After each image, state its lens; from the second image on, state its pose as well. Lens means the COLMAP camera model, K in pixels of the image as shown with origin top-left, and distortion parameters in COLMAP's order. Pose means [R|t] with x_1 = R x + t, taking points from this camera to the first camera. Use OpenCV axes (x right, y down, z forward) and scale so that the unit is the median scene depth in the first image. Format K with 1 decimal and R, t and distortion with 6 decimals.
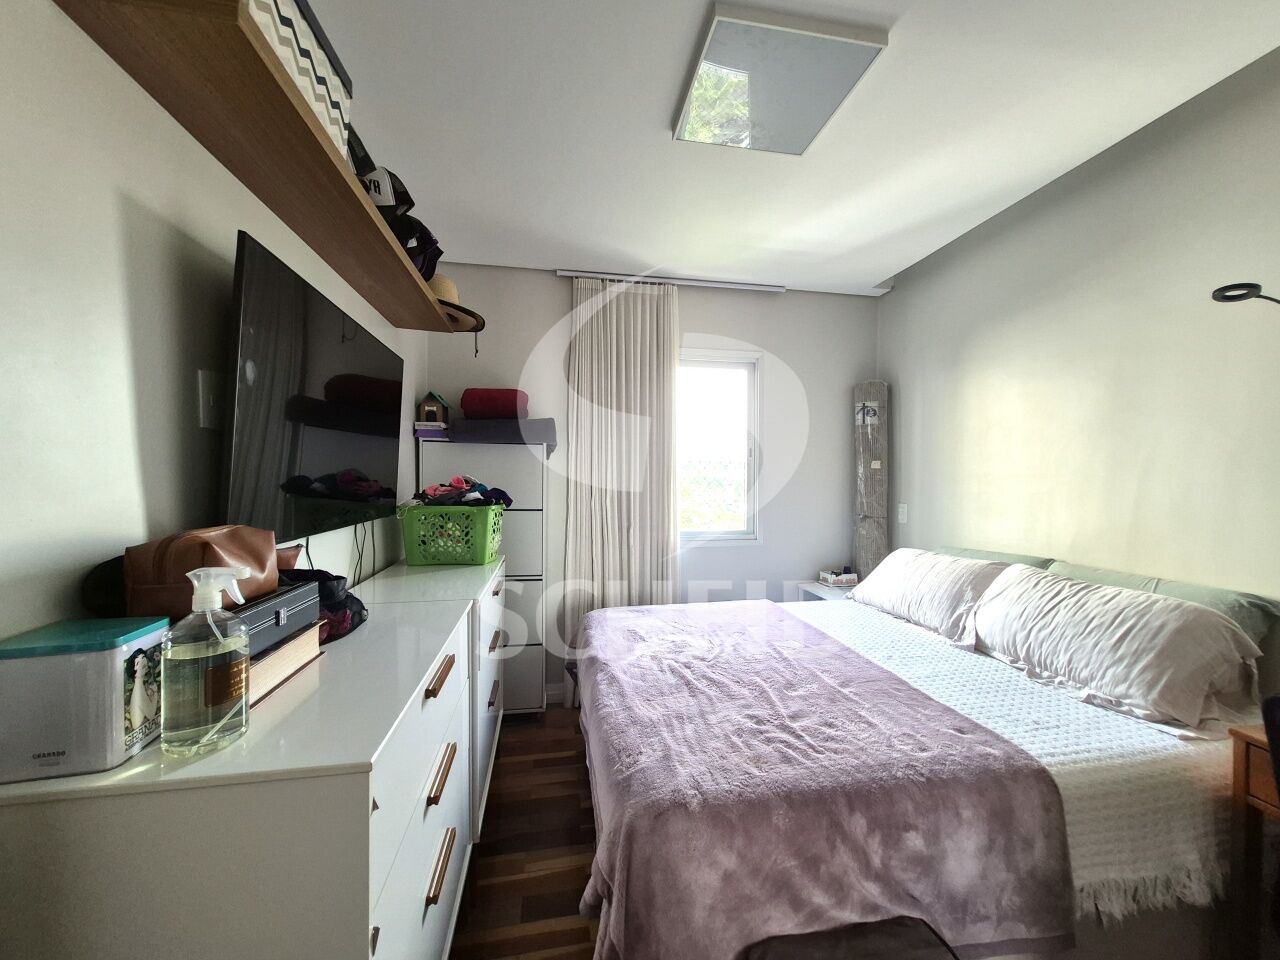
lens RADIAL K [[505.9, 0, 651.8], [0, 505.9, 483.0], [0, 0, 1]] dist [-0.001174, 0.000546]
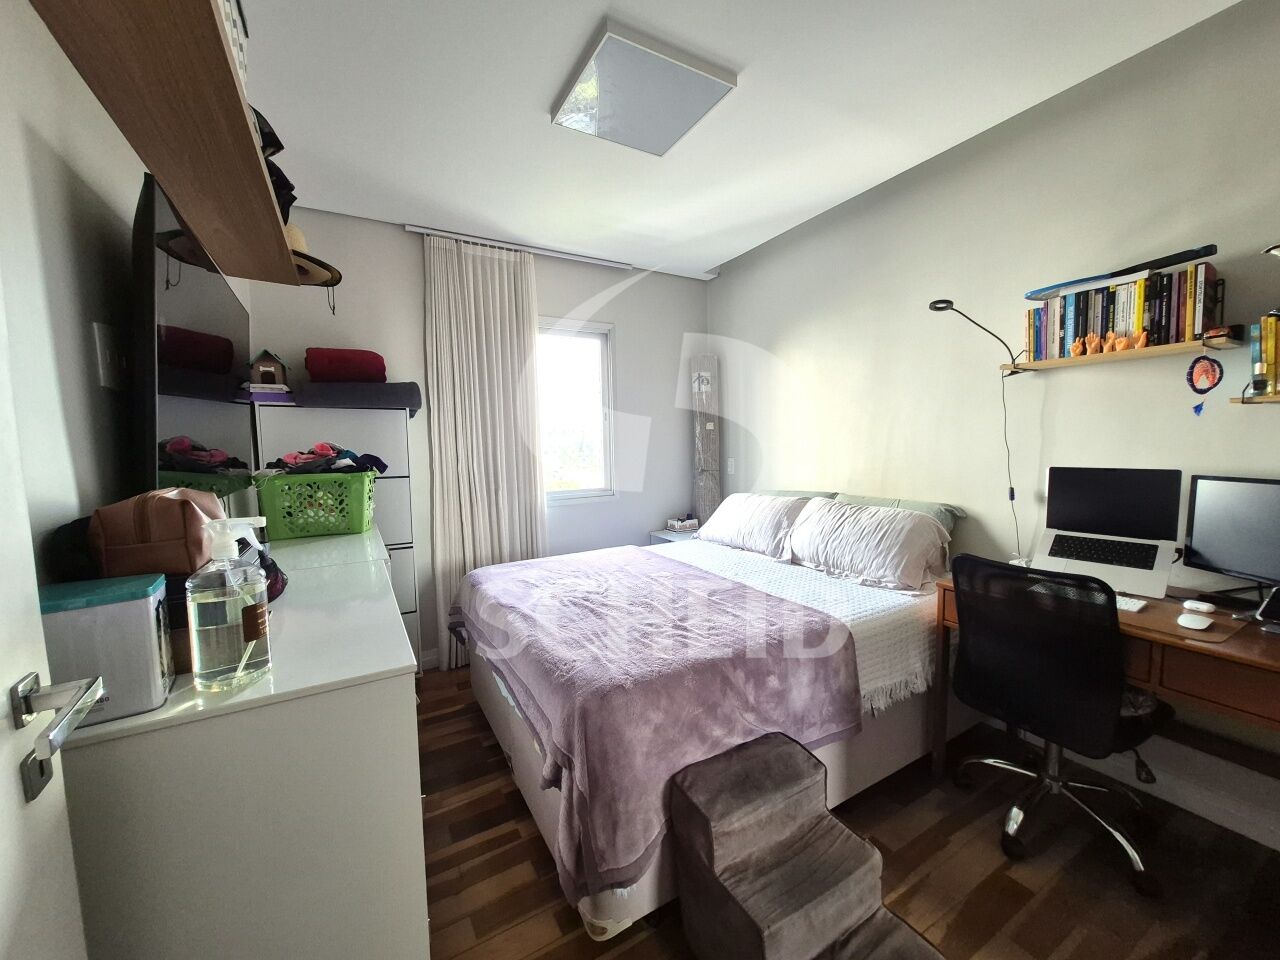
lens RADIAL K [[505.9, 0, 651.8], [0, 505.9, 483.0], [0, 0, 1]] dist [-0.001174, 0.000546]
pose [[0.939254, -0.051860, 0.339283, -0.172445], [0.030368, 0.997199, 0.068353, 0.021055], [-0.341877, -0.053897, 0.938198, -0.132729]]
